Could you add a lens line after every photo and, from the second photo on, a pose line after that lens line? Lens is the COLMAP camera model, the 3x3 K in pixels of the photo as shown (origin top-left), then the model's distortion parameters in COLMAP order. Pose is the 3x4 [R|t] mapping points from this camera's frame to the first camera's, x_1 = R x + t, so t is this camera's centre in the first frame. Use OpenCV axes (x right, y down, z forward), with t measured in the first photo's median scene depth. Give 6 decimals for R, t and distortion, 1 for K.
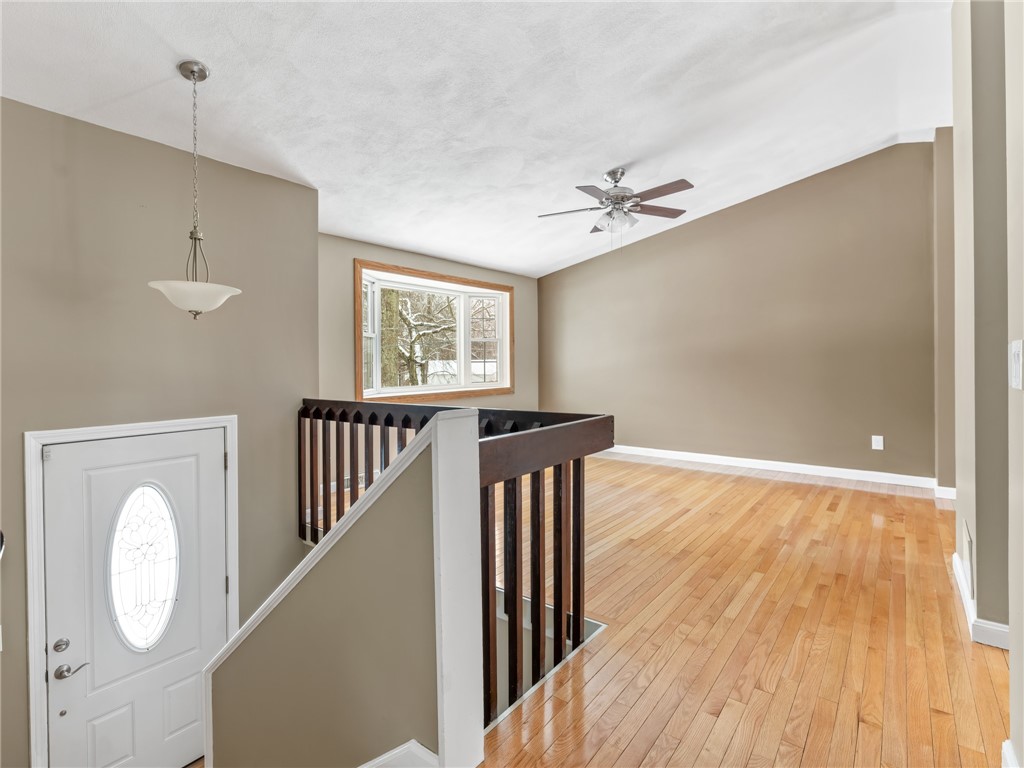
lens RADIAL K [[510.3, 0, 467.6], [0, 510.3, 364.9], [0, 0, 1]] dist [0.002144, -0.001987]
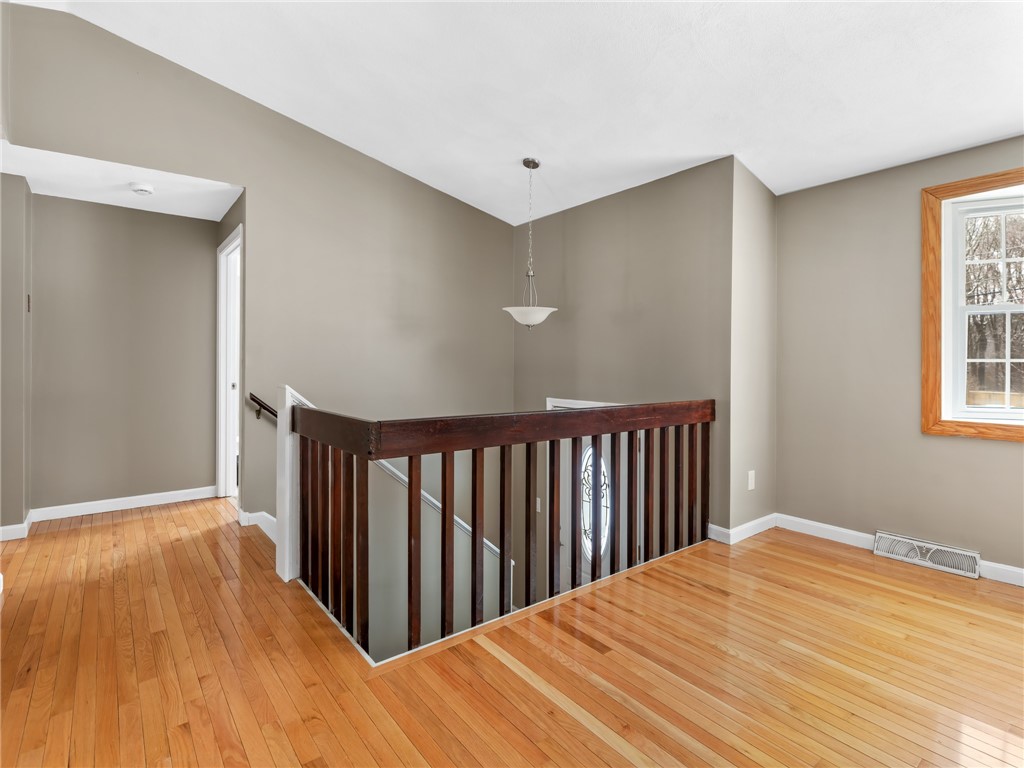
lens RADIAL K [[510.3, 0, 499.3], [0, 510.3, 361.2], [0, 0, 1]] dist [0.002144, -0.001987]
pose [[-0.206608, 0.006956, -0.978399, 0.541330], [-0.003972, 0.999961, 0.007948, -0.005903], [0.978416, 0.005528, -0.206572, 0.702142]]
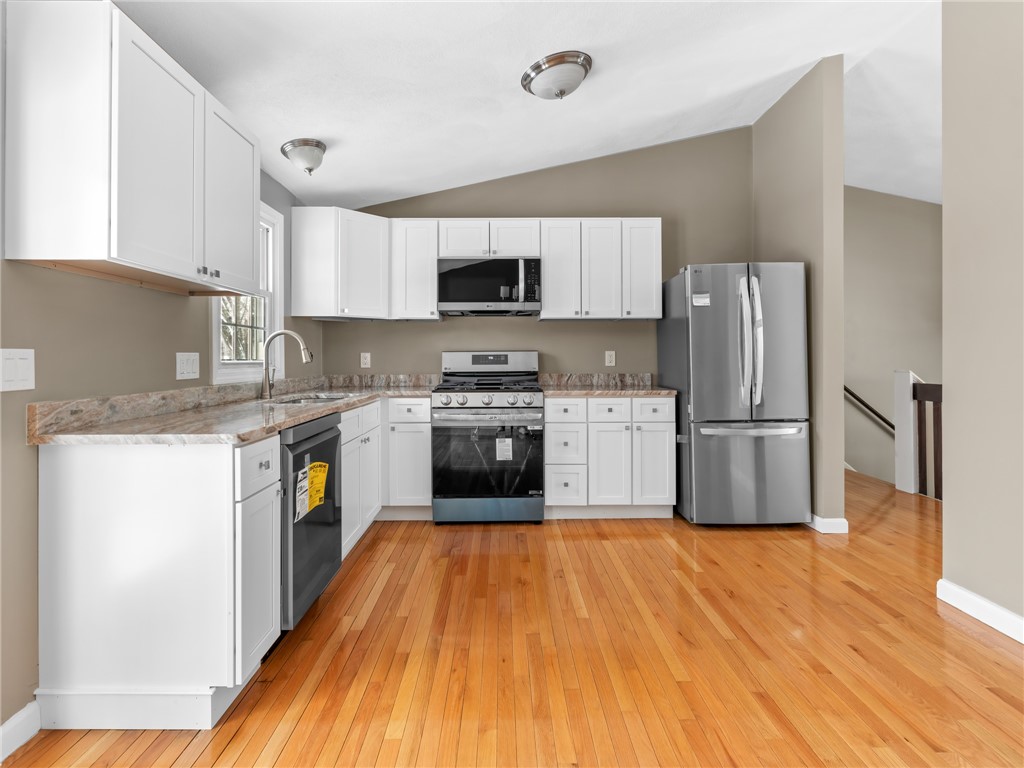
lens RADIAL K [[510.3, 0, 504.6], [0, 510.3, 357.7], [0, 0, 1]] dist [0.002144, -0.001987]
pose [[-0.761241, 0.009732, -0.648397, 1.209837], [0.009434, 0.999948, 0.003932, -0.006729], [0.648401, -0.003124, -0.761293, 0.570384]]
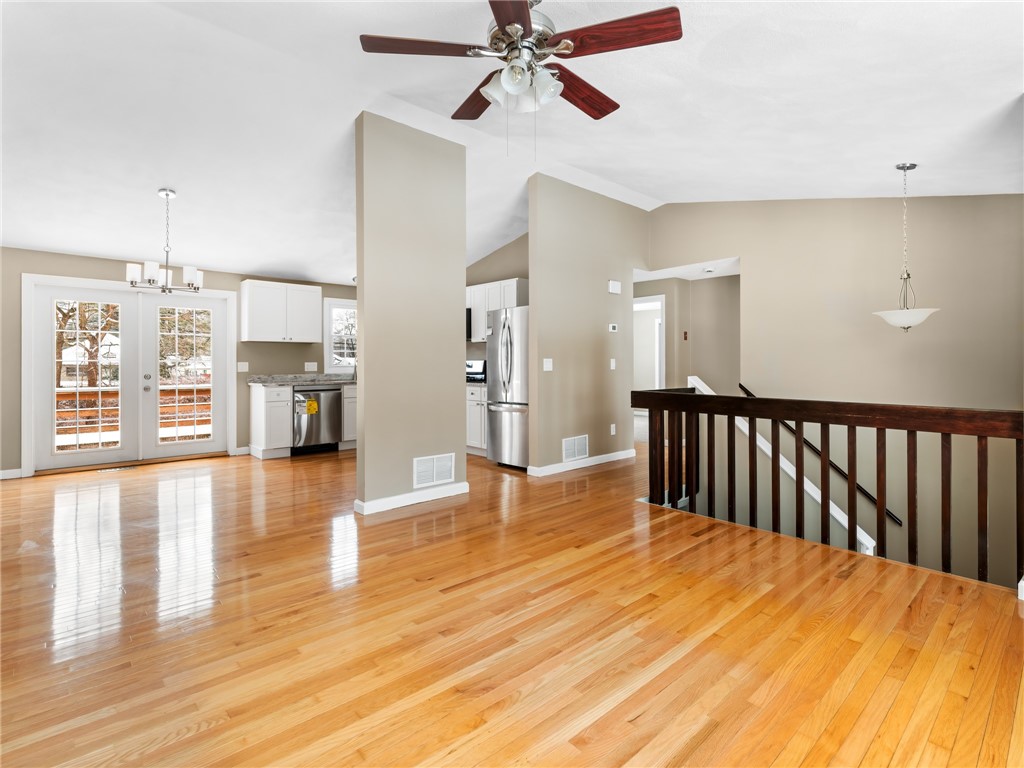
lens RADIAL K [[510.3, 0, 528.2], [0, 510.3, 365.9], [0, 0, 1]] dist [0.002144, -0.001987]
pose [[-0.994355, 0.007135, 0.105866, 0.235720], [0.007579, 0.999964, 0.003790, -0.003138], [-0.105835, 0.004571, -0.994373, 1.504053]]
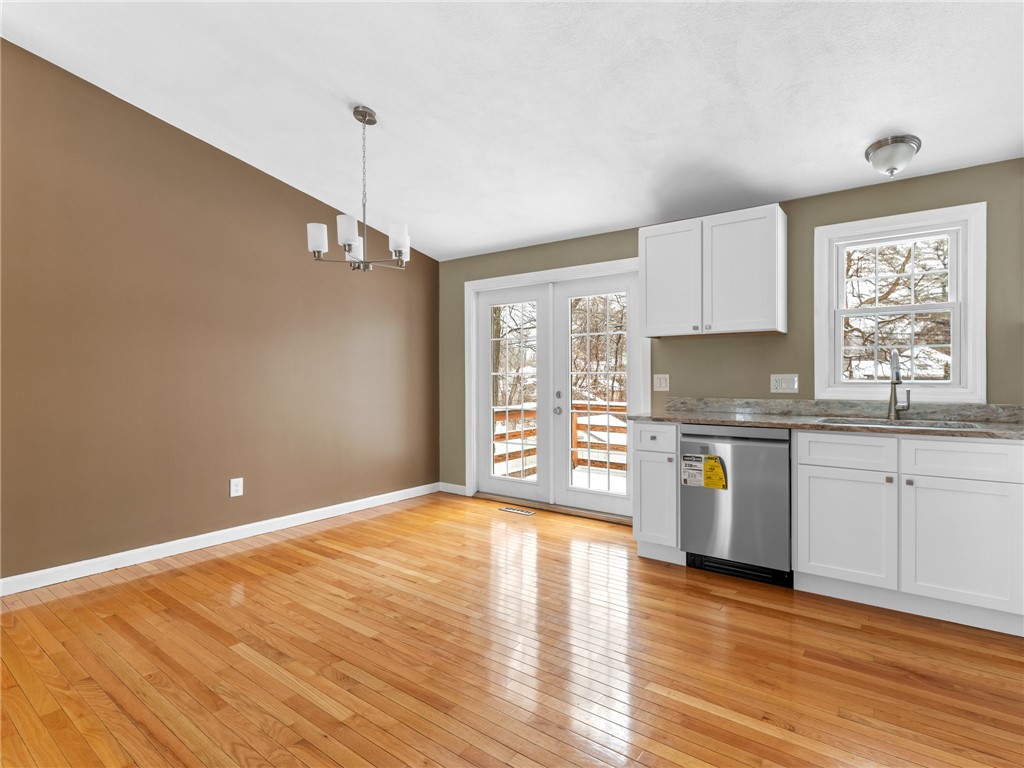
lens RADIAL K [[510.3, 0, 564.8], [0, 510.3, 379.3], [0, 0, 1]] dist [0.002144, -0.001987]
pose [[-0.109303, 0.001386, 0.994008, 0.379469], [0.004840, 0.999988, -0.000862, -0.006410], [-0.993997, 0.004717, -0.109308, 0.345199]]
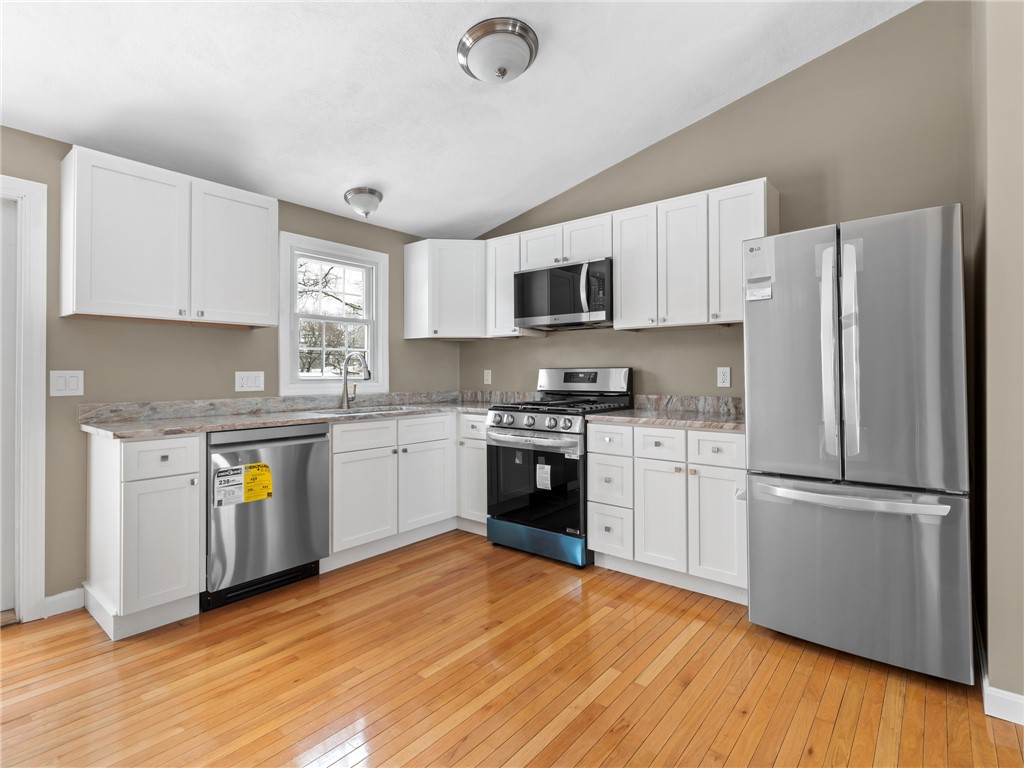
lens RADIAL K [[510.3, 0, 528.9], [0, 510.3, 367.9], [0, 0, 1]] dist [0.002144, -0.001987]
pose [[-0.999350, 0.008604, -0.035000, 0.733519], [0.008968, 0.999907, -0.010253, -0.007275], [0.034908, -0.010560, -0.999335, 0.685528]]
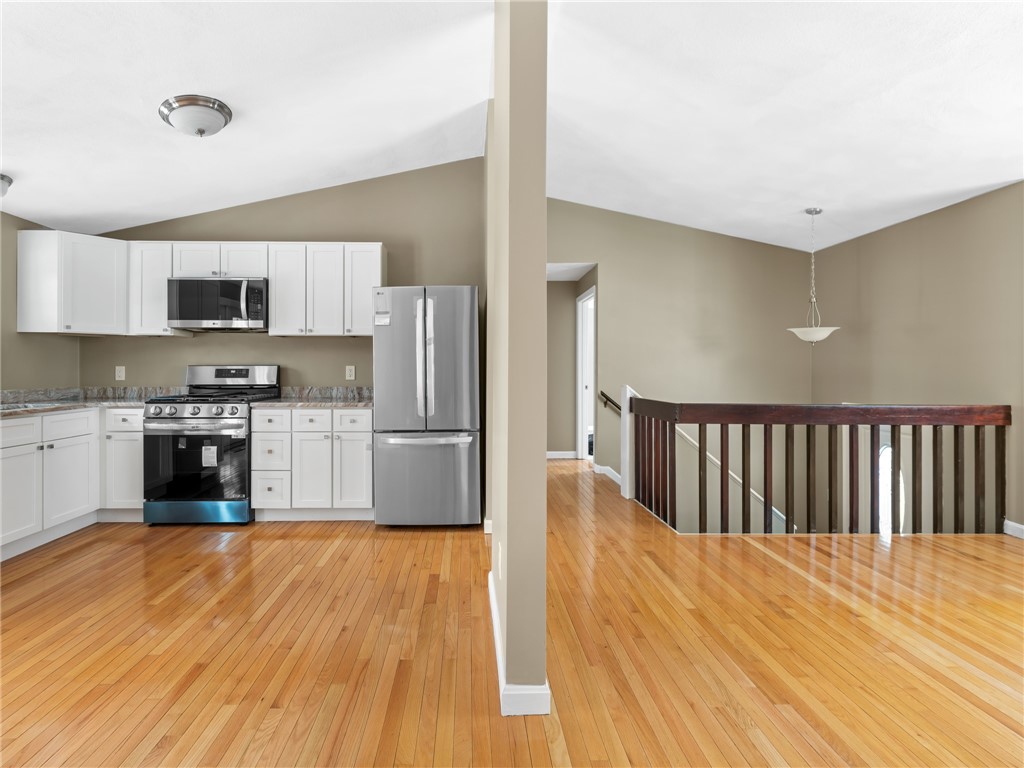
lens RADIAL K [[510.3, 0, 474.7], [0, 510.3, 366.6], [0, 0, 1]] dist [0.002144, -0.001987]
pose [[-0.751921, 0.002617, -0.659248, 0.922044], [0.004201, 0.999991, -0.000822, -0.009466], [0.659240, -0.003388, -0.751925, 0.909019]]
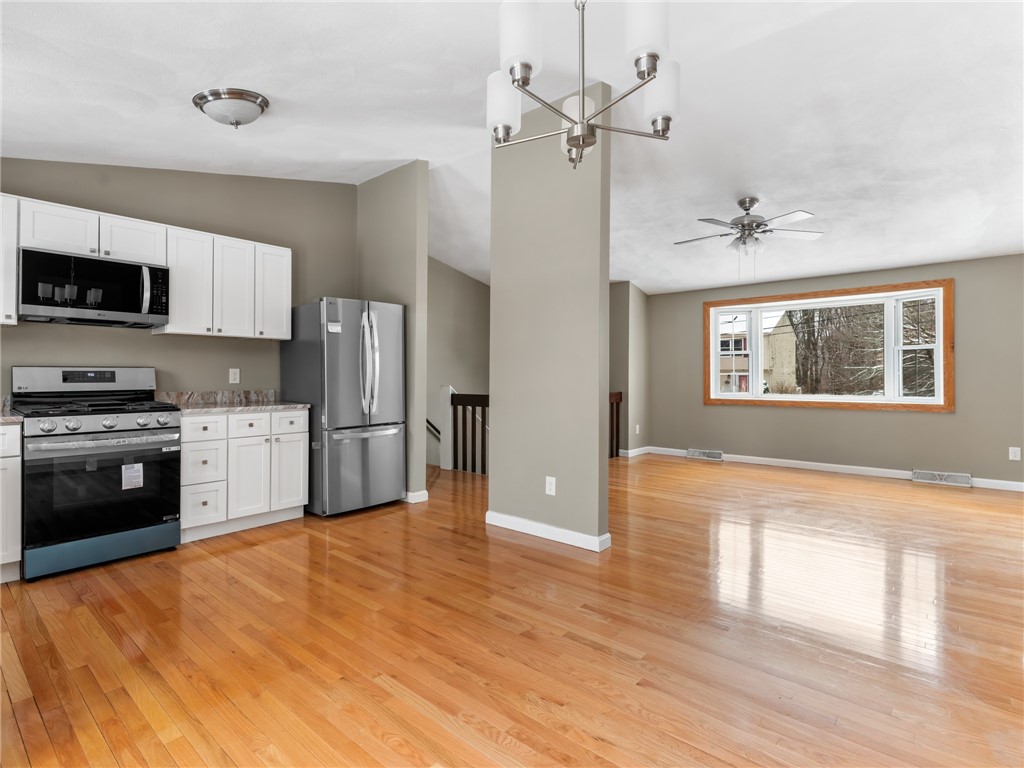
lens RADIAL K [[510.3, 0, 497.3], [0, 510.3, 374.7], [0, 0, 1]] dist [0.002144, -0.001987]
pose [[-0.023483, 0.006183, -0.999705, 1.403228], [-0.002941, 0.999976, 0.006254, -0.009587], [0.999720, 0.003087, -0.023464, 0.492961]]
